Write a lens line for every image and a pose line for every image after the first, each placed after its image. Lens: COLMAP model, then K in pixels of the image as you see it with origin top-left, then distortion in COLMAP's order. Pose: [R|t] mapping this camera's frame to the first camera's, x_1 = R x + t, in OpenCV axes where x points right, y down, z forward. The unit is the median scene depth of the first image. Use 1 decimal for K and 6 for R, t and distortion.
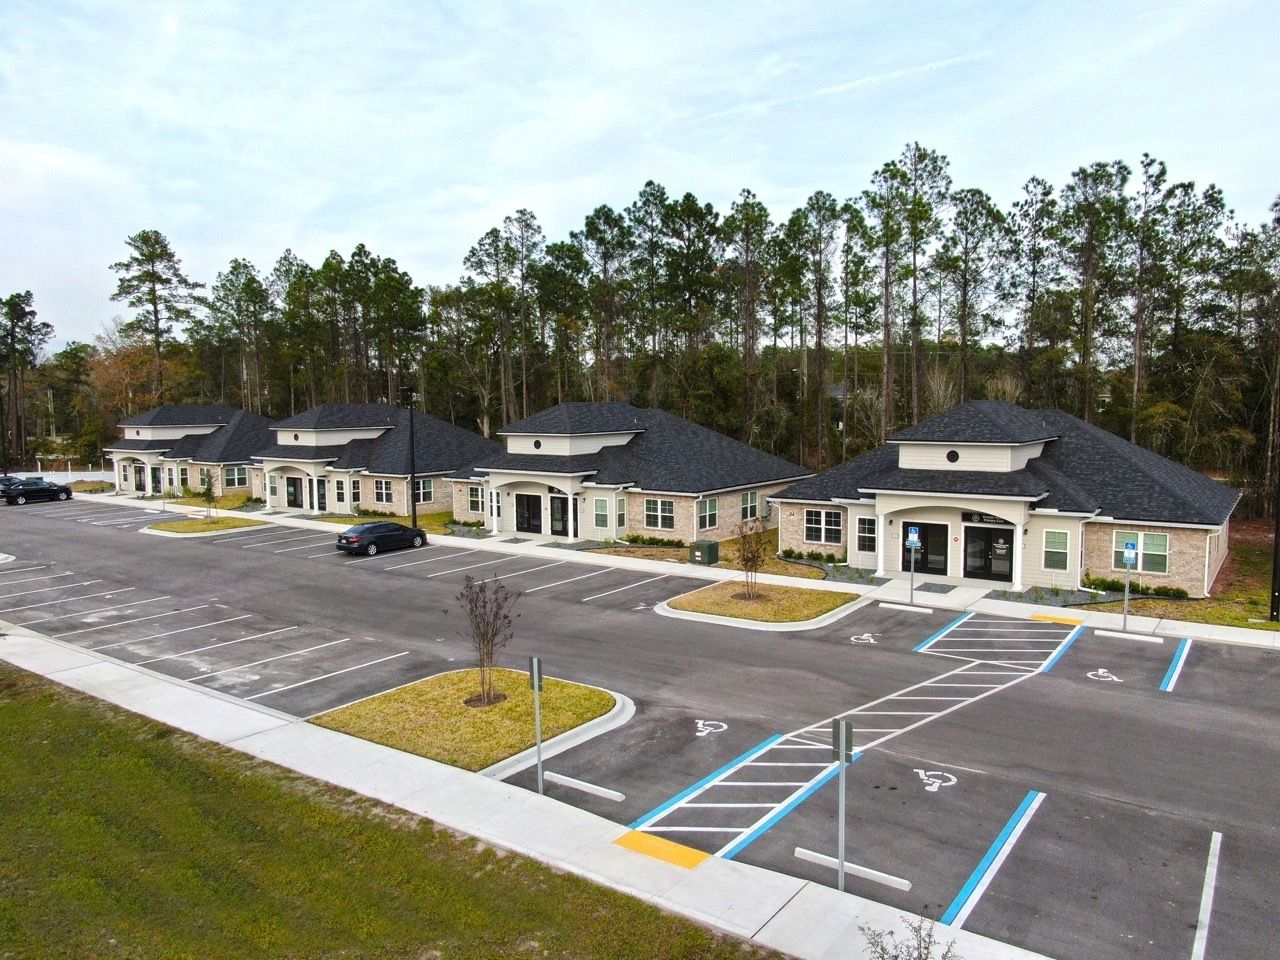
lens RADIAL K [[913.9, 0, 638.1], [0, 913.9, 481.0], [0, 0, 1]] dist [-0.014784, 0.000540]
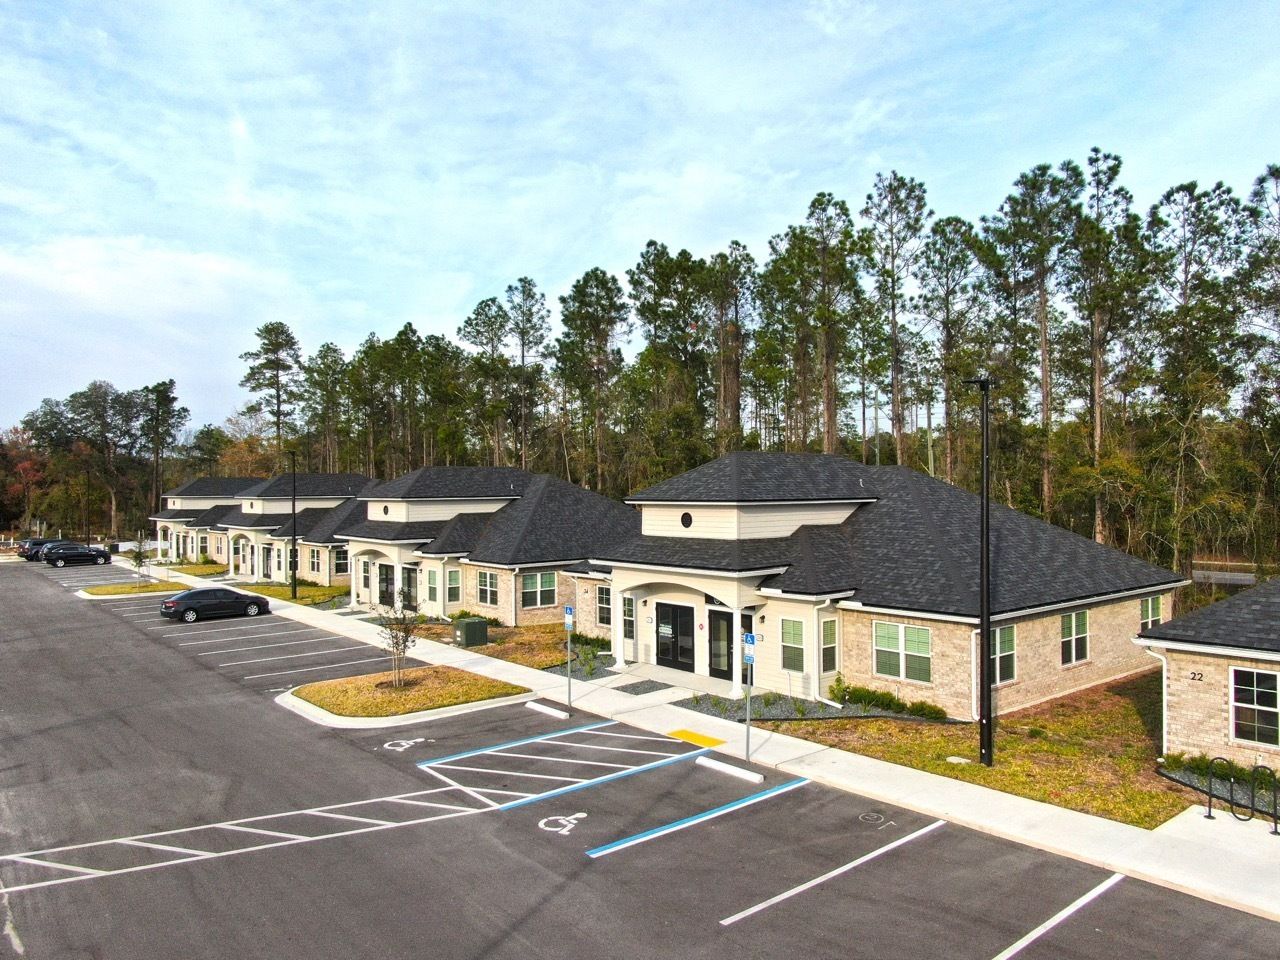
lens RADIAL K [[913.9, 0, 644.1], [0, 913.9, 482.7], [0, 0, 1]] dist [-0.014784, 0.000540]
pose [[0.968416, -0.000880, -0.249338, 0.437255], [-0.022001, 0.995792, -0.088966, 0.010383], [0.248367, 0.091641, 0.964321, 0.192614]]
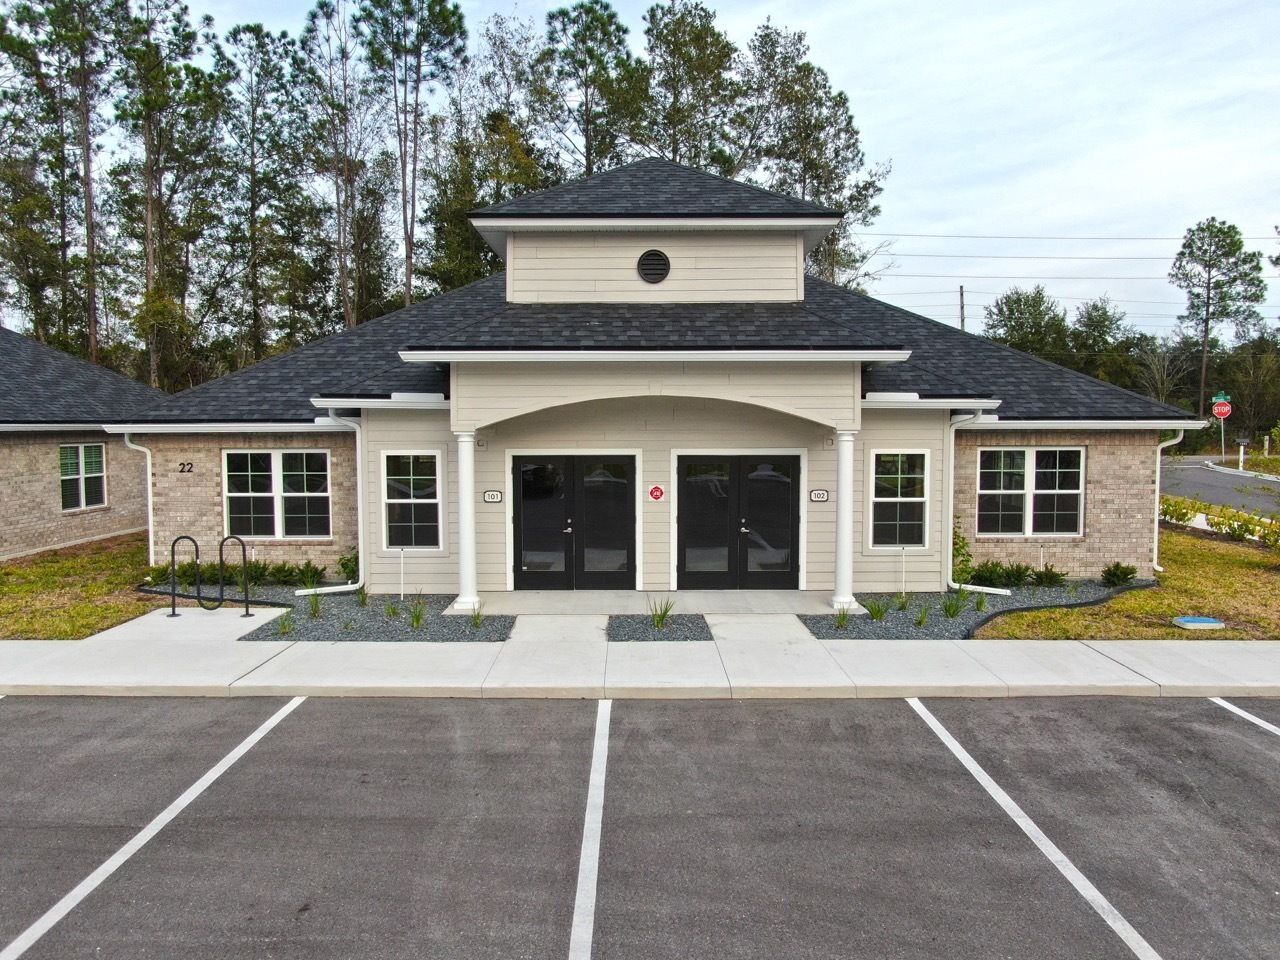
lens RADIAL K [[913.9, 0, 639.6], [0, 913.9, 481.0], [0, 0, 1]] dist [-0.014784, 0.000540]
pose [[0.812545, -0.037494, 0.581691, 0.104986], [0.046202, 0.998932, -0.000150, 0.051720], [-0.581064, 0.026997, 0.813410, 0.607891]]
